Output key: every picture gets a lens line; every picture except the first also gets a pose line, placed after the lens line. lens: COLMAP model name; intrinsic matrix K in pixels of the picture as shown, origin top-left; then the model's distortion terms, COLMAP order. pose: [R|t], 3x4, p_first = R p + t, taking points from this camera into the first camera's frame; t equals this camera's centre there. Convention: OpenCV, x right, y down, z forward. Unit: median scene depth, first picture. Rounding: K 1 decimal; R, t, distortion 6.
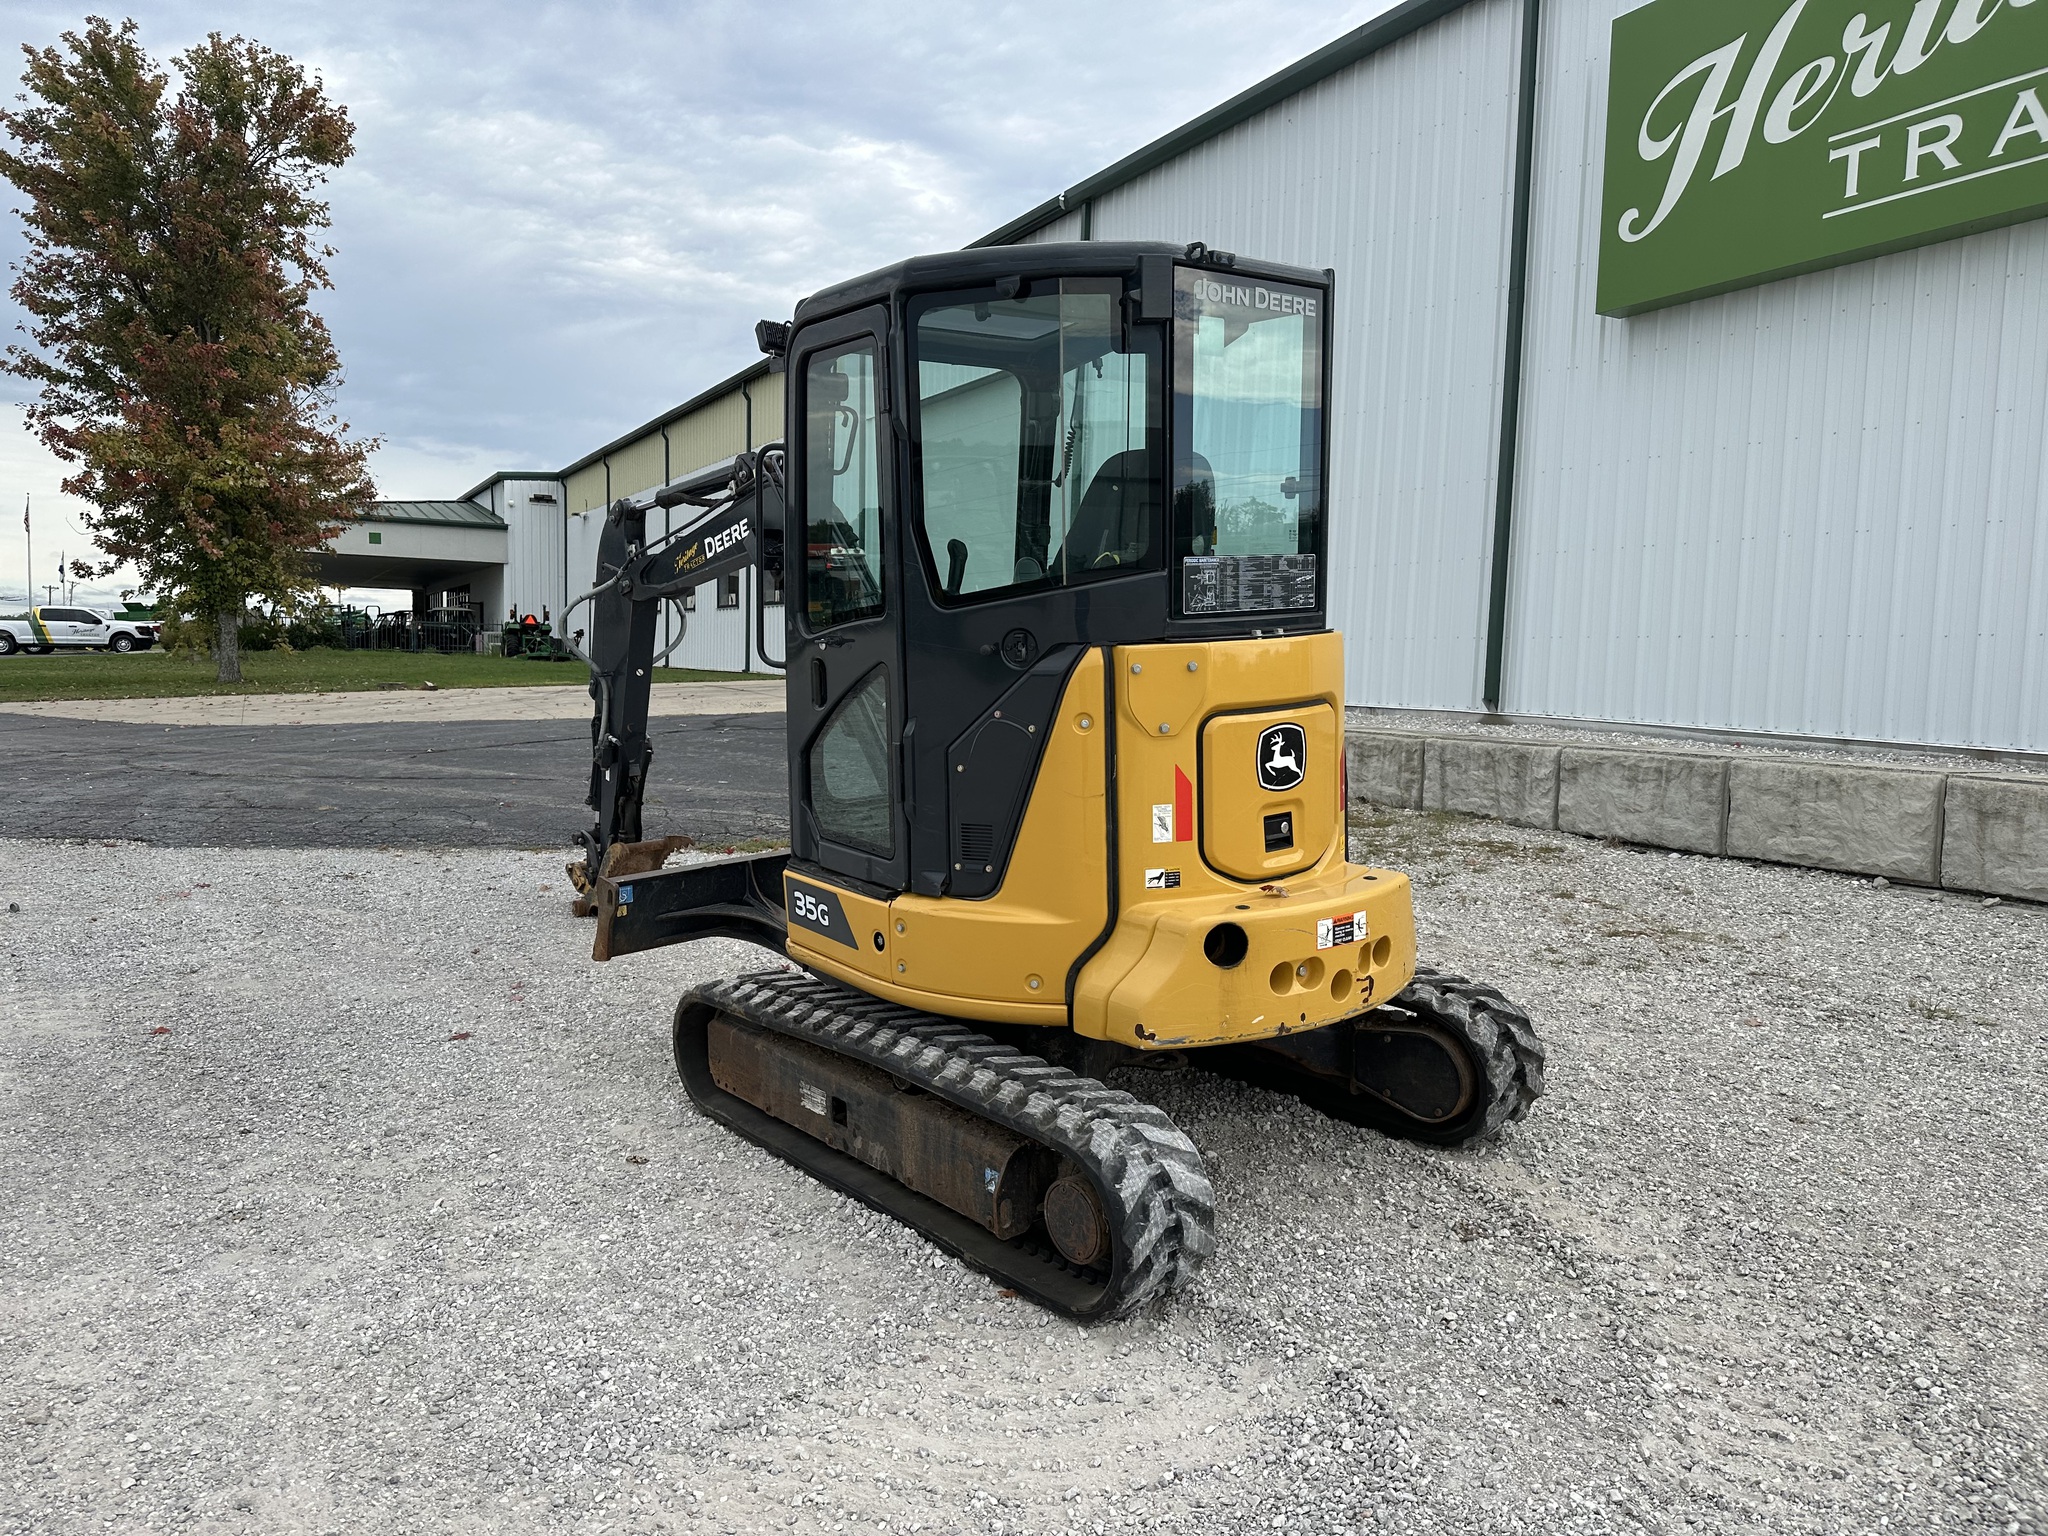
lens RADIAL K [[1437.9, 0, 1013.0], [0, 1437.9, 752.7], [0, 0, 1]] dist [0.034518, -0.035174]
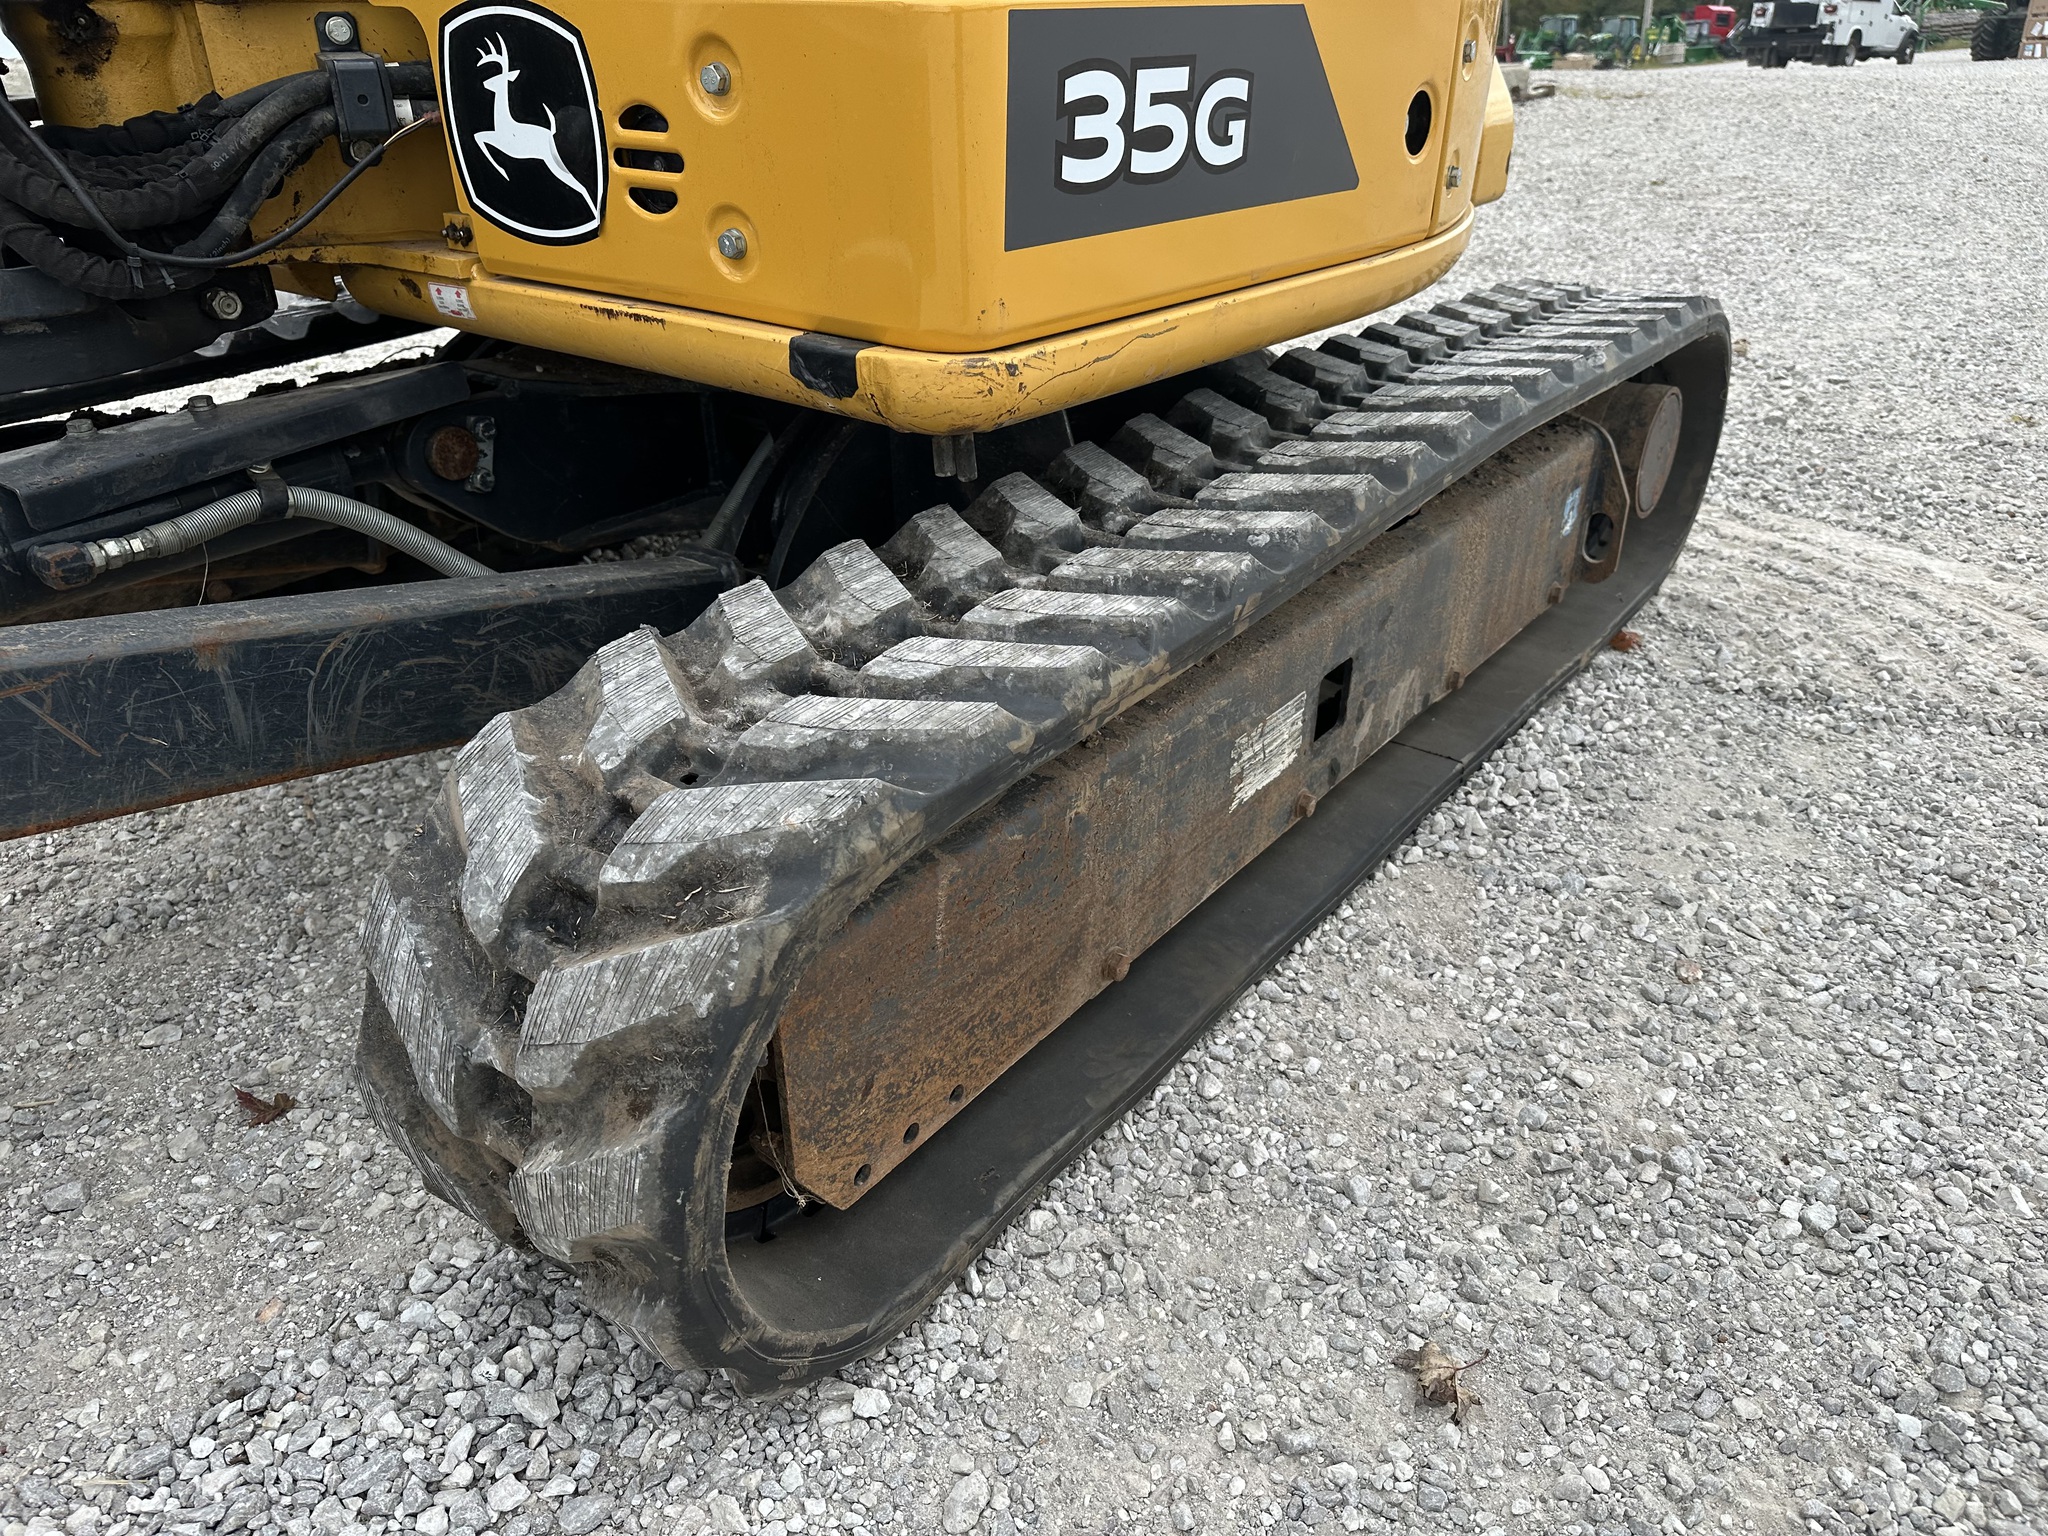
lens RADIAL K [[1437.9, 0, 1013.0], [0, 1437.9, 752.7], [0, 0, 1]] dist [0.034518, -0.035174]
pose [[-0.213166, -0.439977, 0.872342, -0.334912], [0.126271, 0.872969, 0.471148, 0.069626], [-0.968822, 0.210584, -0.130531, 0.909230]]
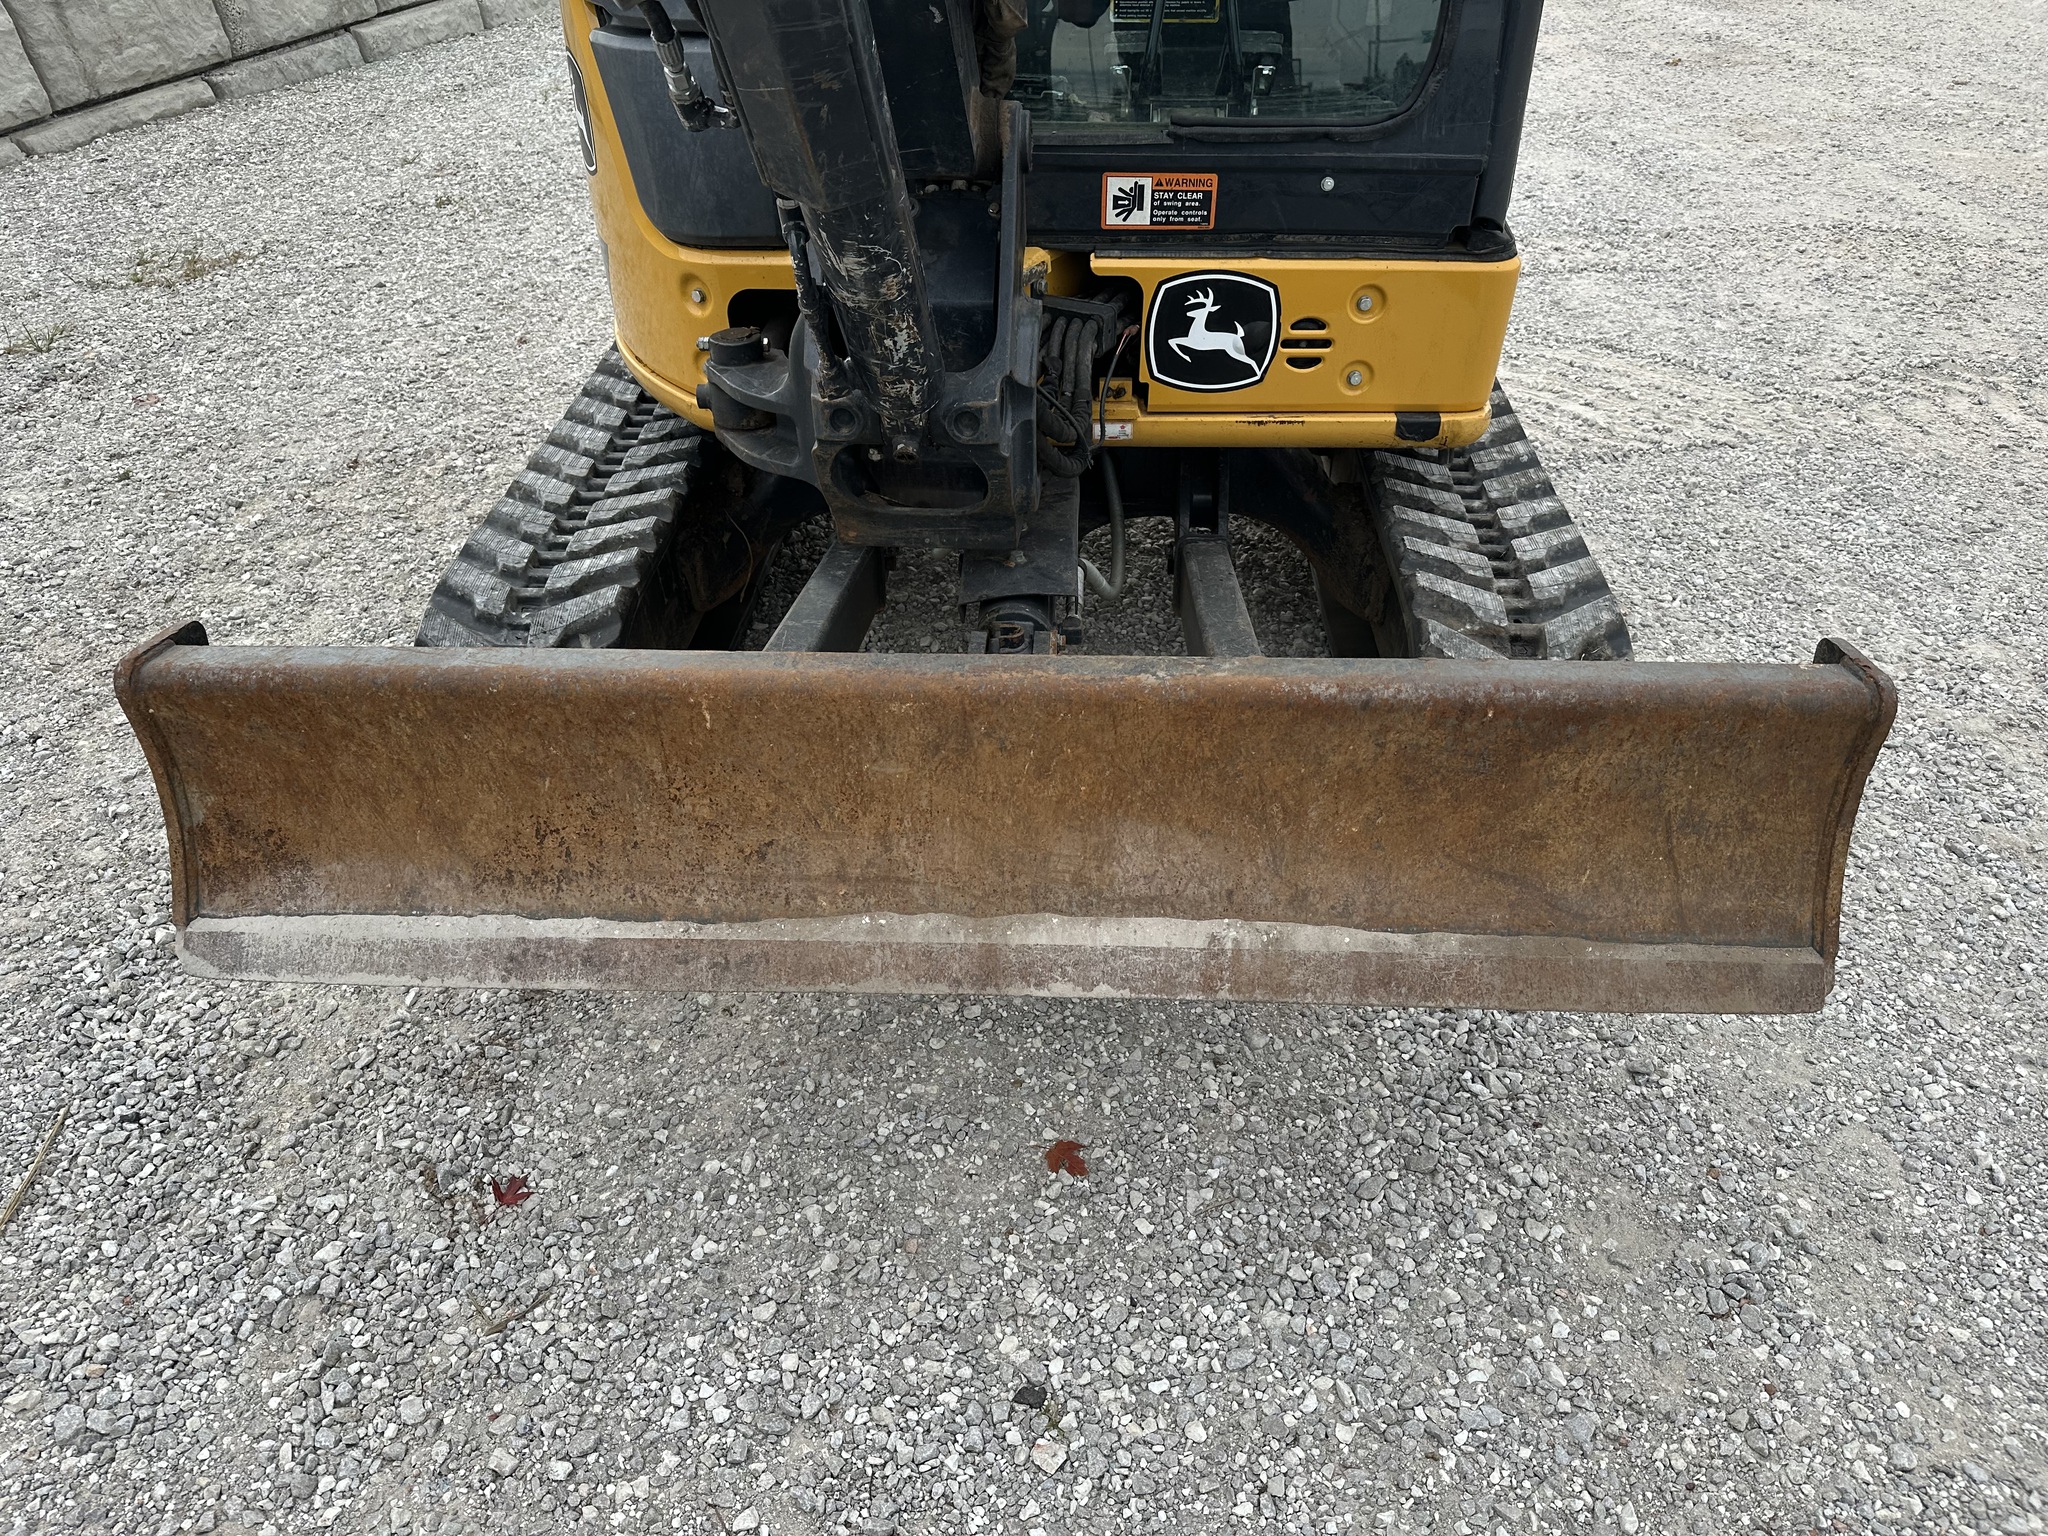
lens RADIAL K [[1439.6, 0, 1005.7], [0, 1439.6, 780.2], [0, 0, 1]] dist [0.026217, -0.020665]
pose [[-0.727486, -0.374749, 0.574742, -0.322575], [0.114505, 0.759608, 0.640222, -0.095348], [-0.676501, 0.531563, -0.509694, 1.256223]]
